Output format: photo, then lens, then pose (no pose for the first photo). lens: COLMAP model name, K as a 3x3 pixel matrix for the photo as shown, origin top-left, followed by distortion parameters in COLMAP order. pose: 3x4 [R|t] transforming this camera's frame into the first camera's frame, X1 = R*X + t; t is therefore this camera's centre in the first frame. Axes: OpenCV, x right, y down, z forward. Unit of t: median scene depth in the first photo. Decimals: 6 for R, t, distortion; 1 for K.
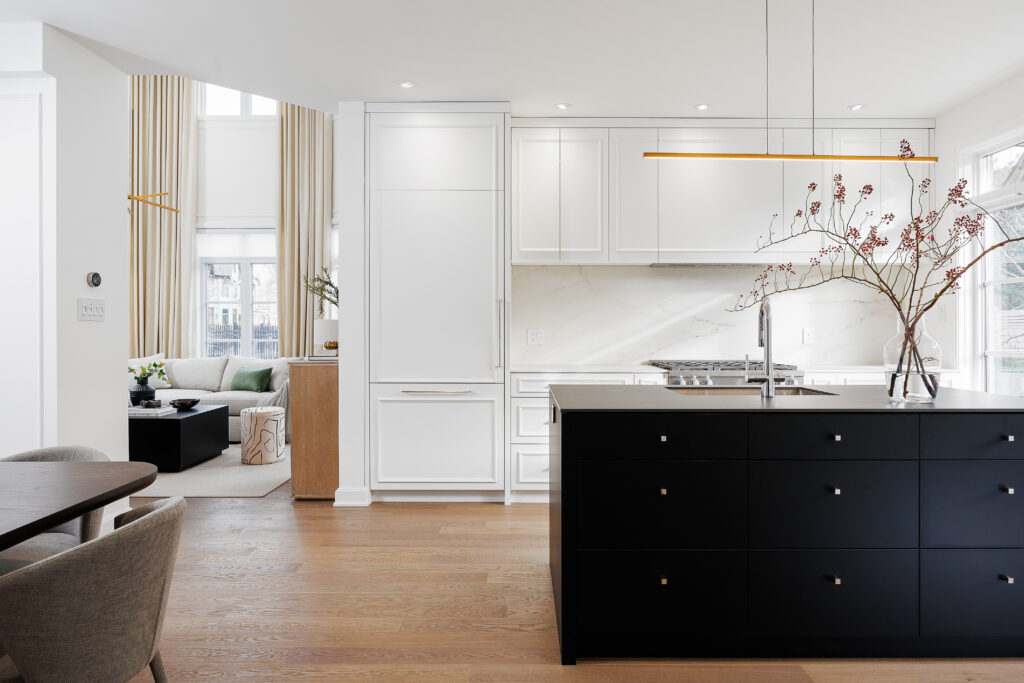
lens RADIAL K [[622.5, 0, 513.6], [0, 622.5, 329.9], [0, 0, 1]] dist [-0.002381, -0.000138]
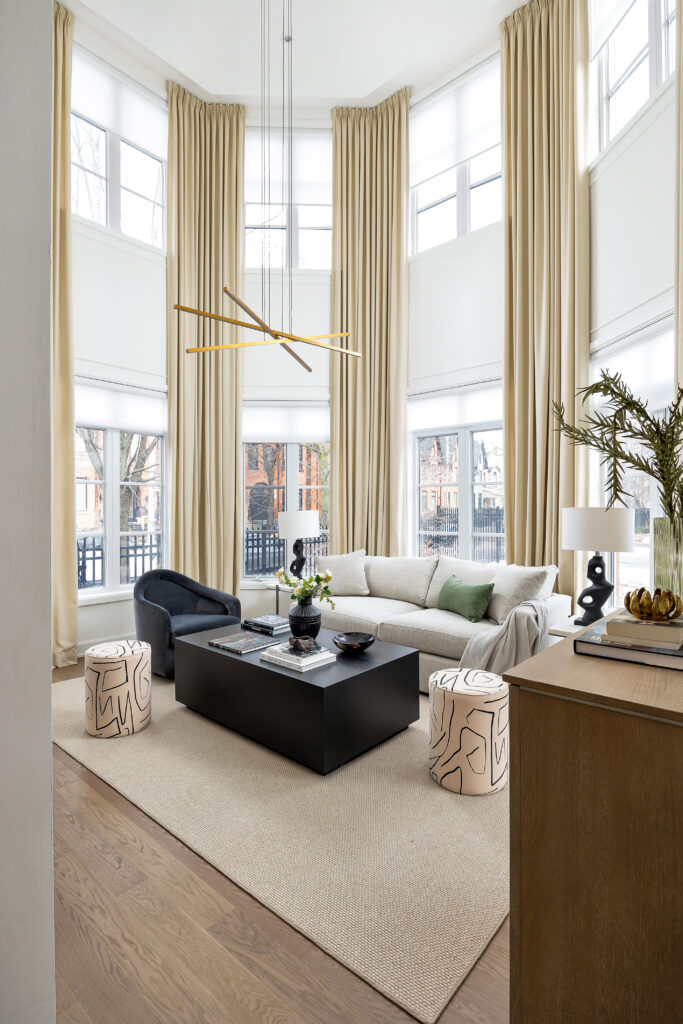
lens RADIAL K [[485.8, 0, 341.5], [0, 485.8, 512.0], [0, 0, 1]] dist [-0.024229, -0.000051]
pose [[0.759346, 0.005101, -0.650668, -0.182781], [-0.001389, 0.999980, 0.006219, -0.016023], [0.650686, -0.003818, 0.759337, 0.519542]]
